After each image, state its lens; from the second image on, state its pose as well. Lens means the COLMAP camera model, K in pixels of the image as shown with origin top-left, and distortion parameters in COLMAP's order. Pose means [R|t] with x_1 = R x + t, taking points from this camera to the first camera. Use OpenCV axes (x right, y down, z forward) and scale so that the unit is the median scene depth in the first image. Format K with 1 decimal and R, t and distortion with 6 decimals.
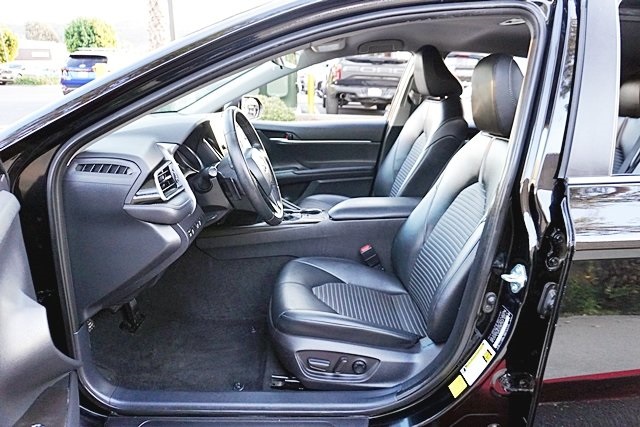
lens RADIAL K [[428.0, 0, 320.0], [0, 428.0, 213.5], [0, 0, 1]] dist [-0.042397, 0.037967]
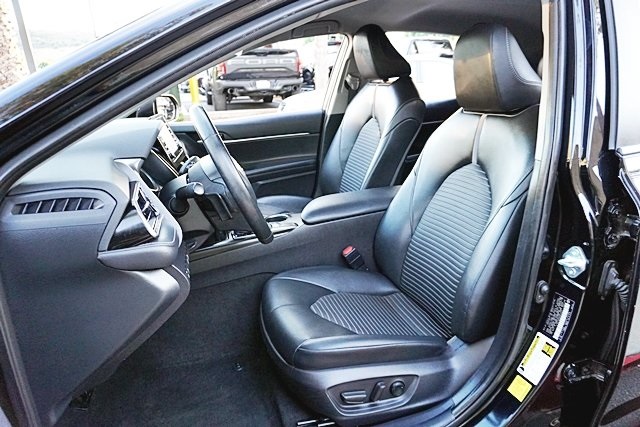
lens RADIAL K [[428.0, 0, 320.0], [0, 428.0, 213.5], [0, 0, 1]] dist [-0.042397, 0.037967]
pose [[0.960393, -0.141159, 0.240248, -0.161173], [0.137506, 0.989984, 0.031988, -0.033643], [-0.242357, 0.002314, 0.970184, 0.140085]]
